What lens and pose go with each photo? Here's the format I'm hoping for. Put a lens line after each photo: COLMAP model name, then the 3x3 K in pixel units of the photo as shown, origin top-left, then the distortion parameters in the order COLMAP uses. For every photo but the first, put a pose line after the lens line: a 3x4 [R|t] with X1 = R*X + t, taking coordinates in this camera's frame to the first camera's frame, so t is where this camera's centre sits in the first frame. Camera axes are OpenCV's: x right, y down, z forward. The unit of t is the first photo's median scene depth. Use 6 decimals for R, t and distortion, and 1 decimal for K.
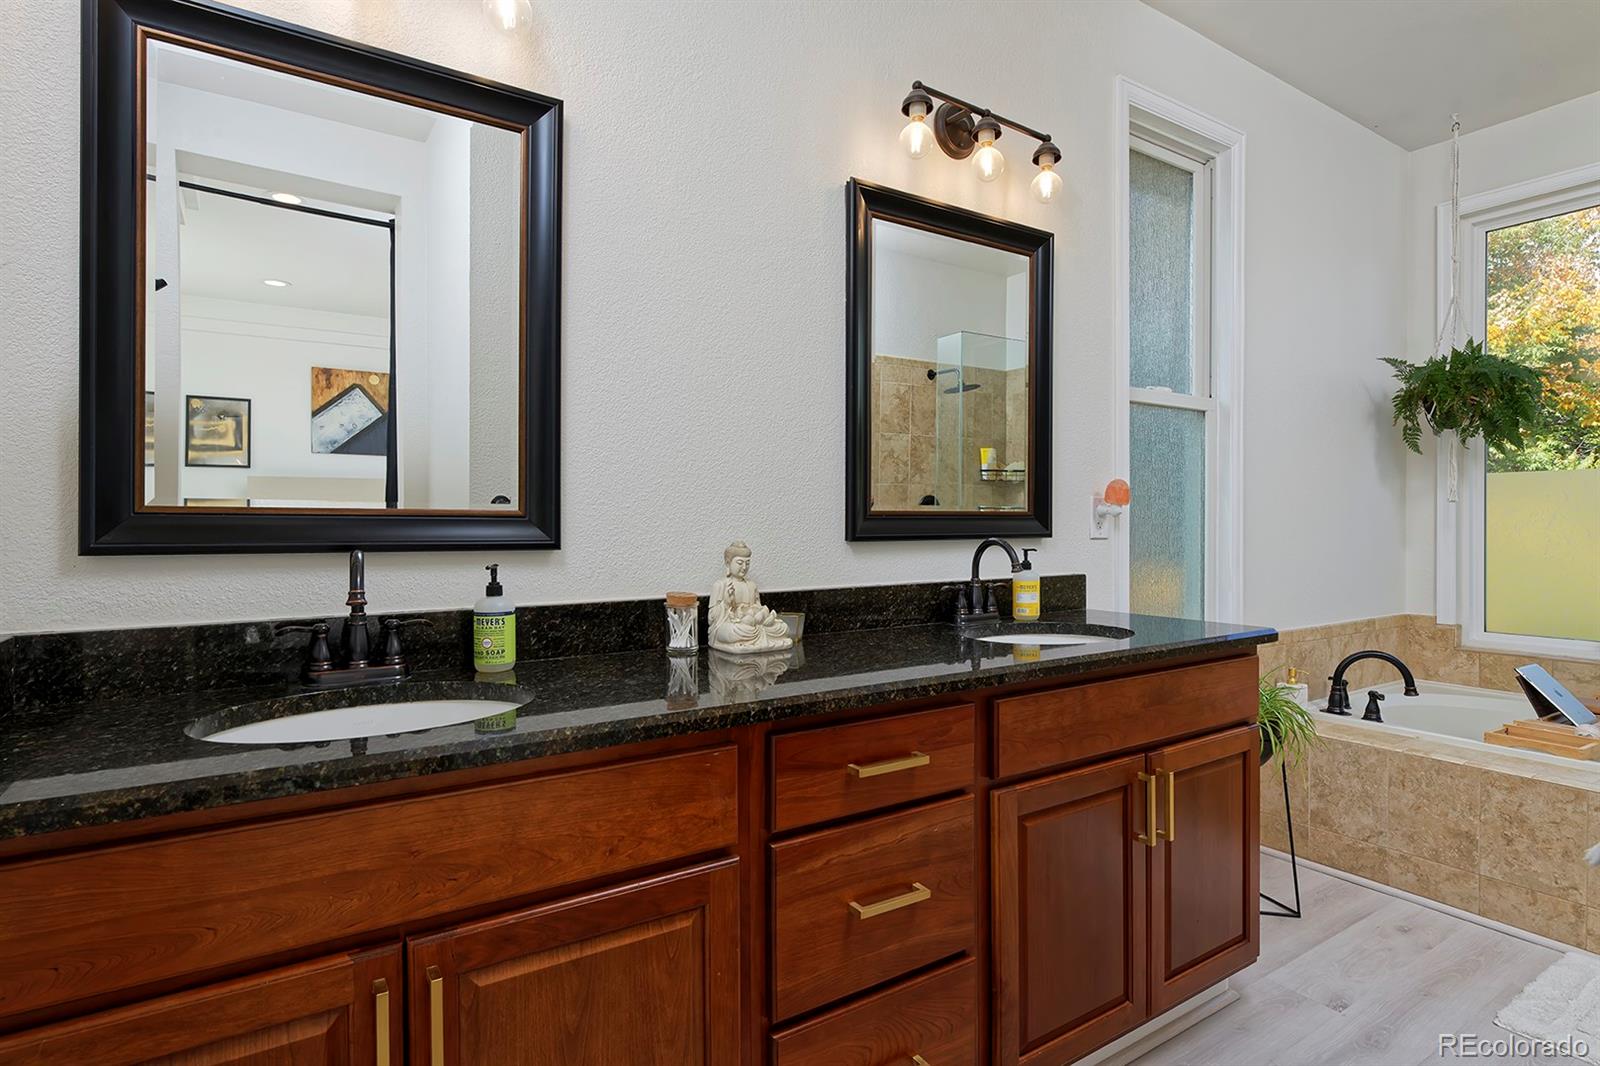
lens RADIAL K [[873.4, 0, 799.0], [0, 873.4, 528.0], [0, 0, 1]] dist [0.001723, 0.000862]
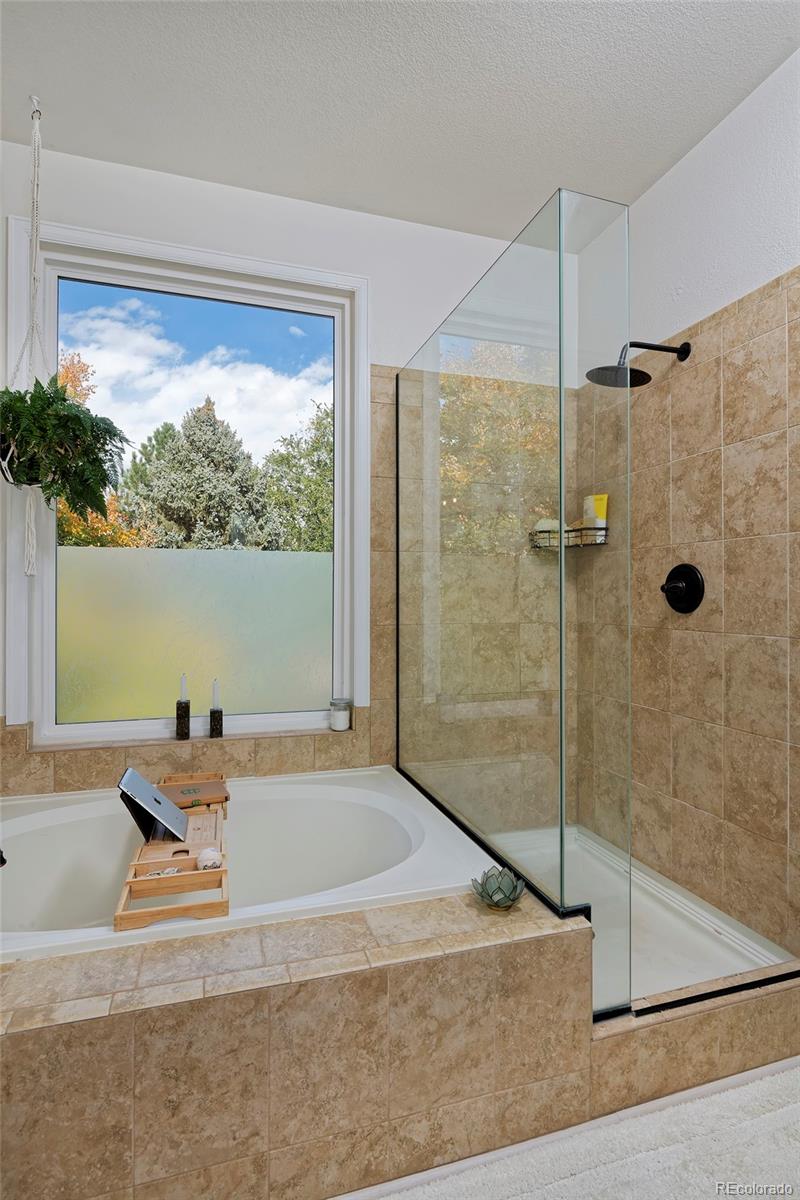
lens RADIAL K [[600.2, 0, 398.7], [0, 600.2, 598.8], [0, 0, 1]] dist [-0.004821, -0.001137]
pose [[0.289876, 0.002286, 0.957061, 0.372542], [0.000110, 0.999997, -0.002421, -0.009476], [-0.957064, 0.000807, 0.289875, 0.604211]]
